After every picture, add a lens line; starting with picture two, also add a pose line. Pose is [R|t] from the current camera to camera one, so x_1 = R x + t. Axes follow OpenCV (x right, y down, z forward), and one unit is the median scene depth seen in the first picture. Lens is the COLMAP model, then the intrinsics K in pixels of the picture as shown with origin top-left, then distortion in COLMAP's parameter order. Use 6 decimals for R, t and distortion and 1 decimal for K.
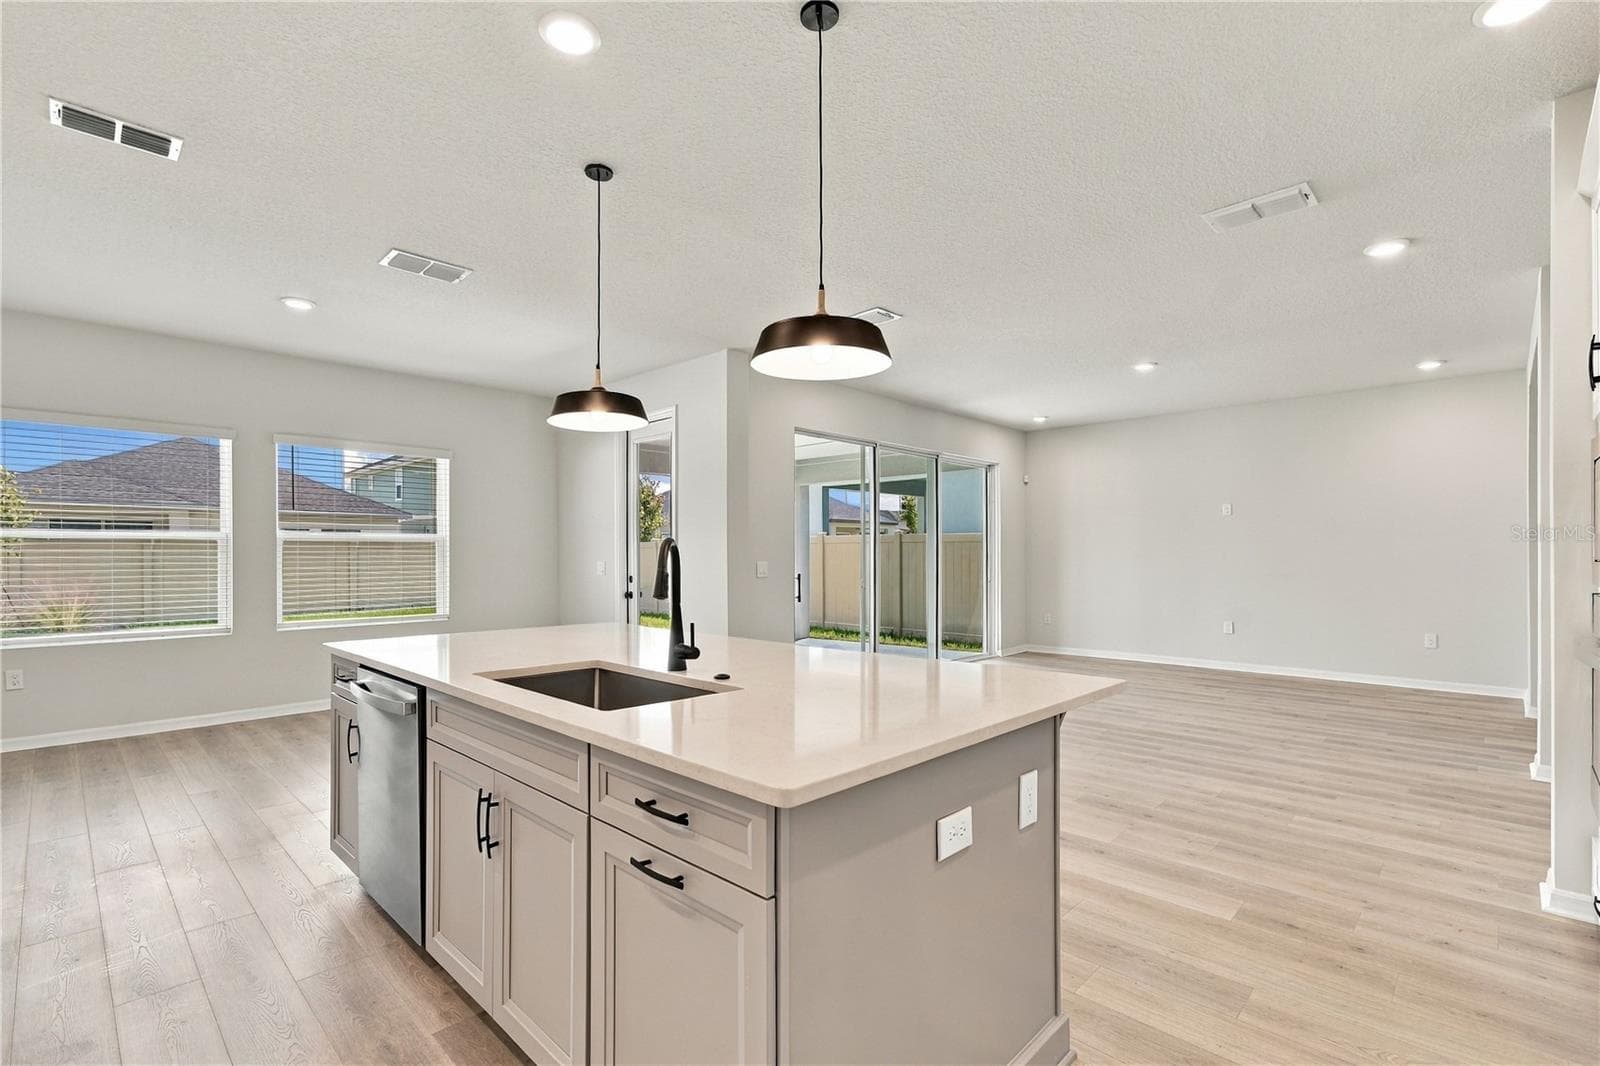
lens RADIAL K [[740.2, 0, 798.2], [0, 740.2, 537.4], [0, 0, 1]] dist [0.003148, 0.001080]
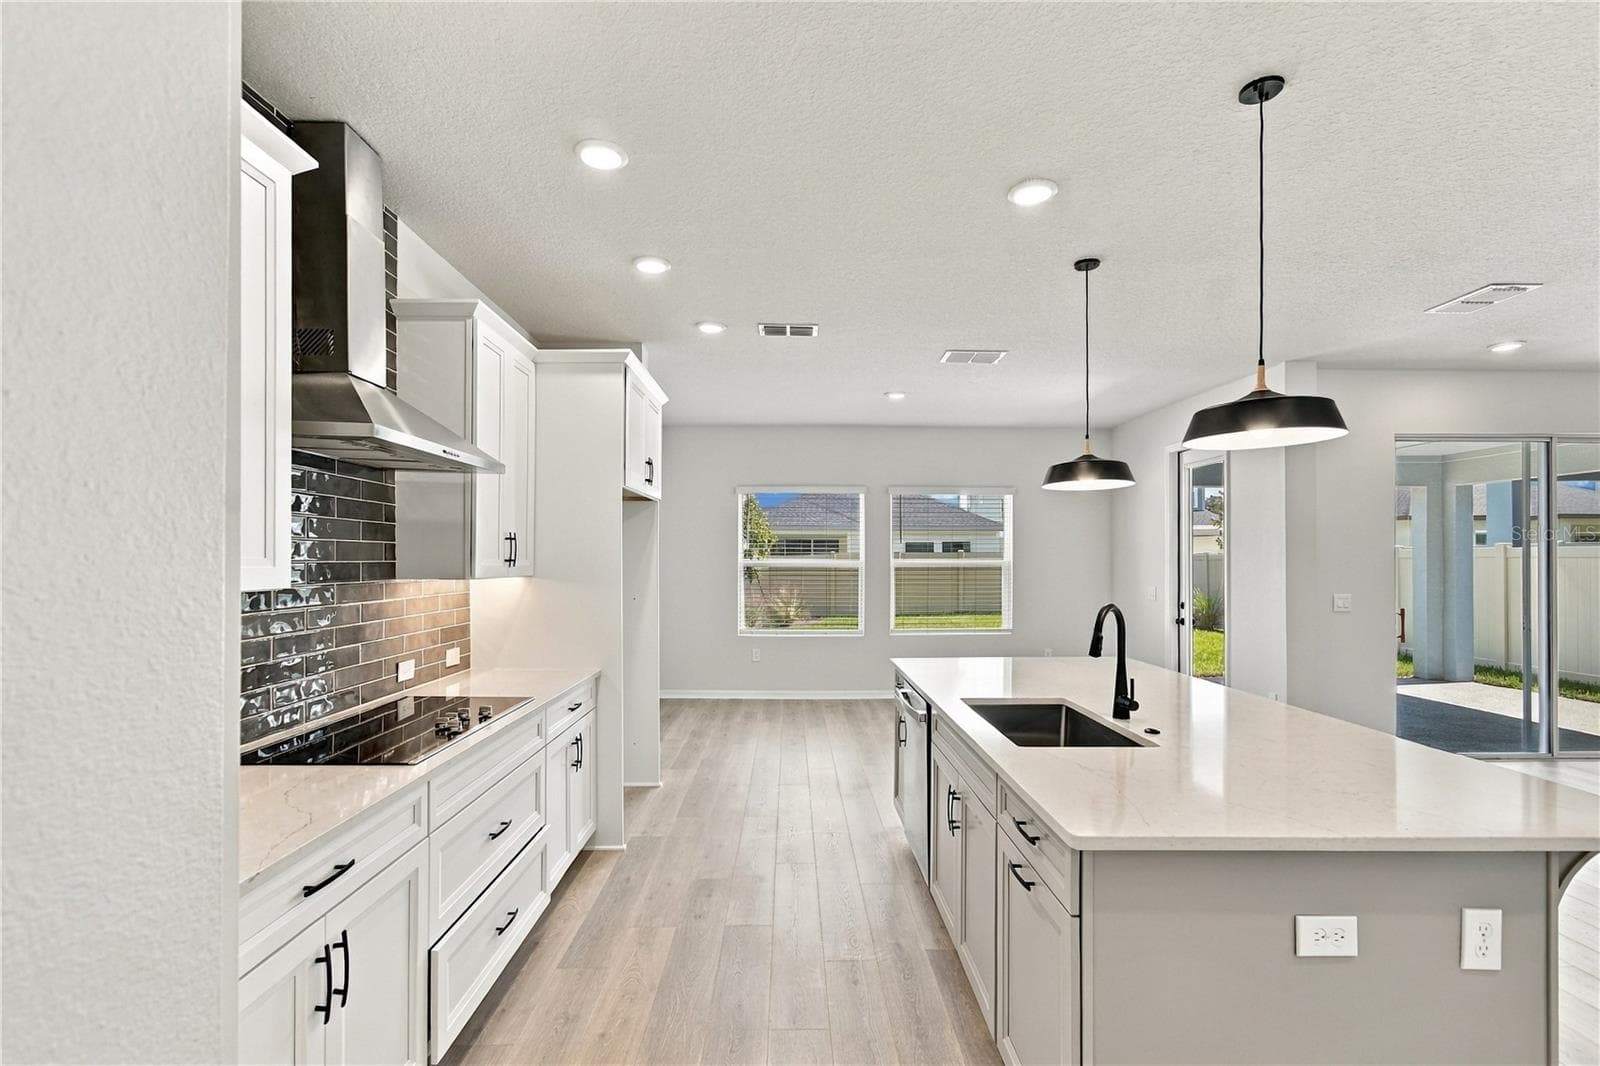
lens RADIAL K [[726.6, 0, 810.3], [0, 726.6, 533.0], [0, 0, 1]] dist [0.029277, 0.000138]
pose [[0.720993, -0.020225, -0.692647, 0.279636], [0.014225, 0.999795, -0.014385, -0.099543], [0.692796, 0.000518, 0.721133, -0.152184]]
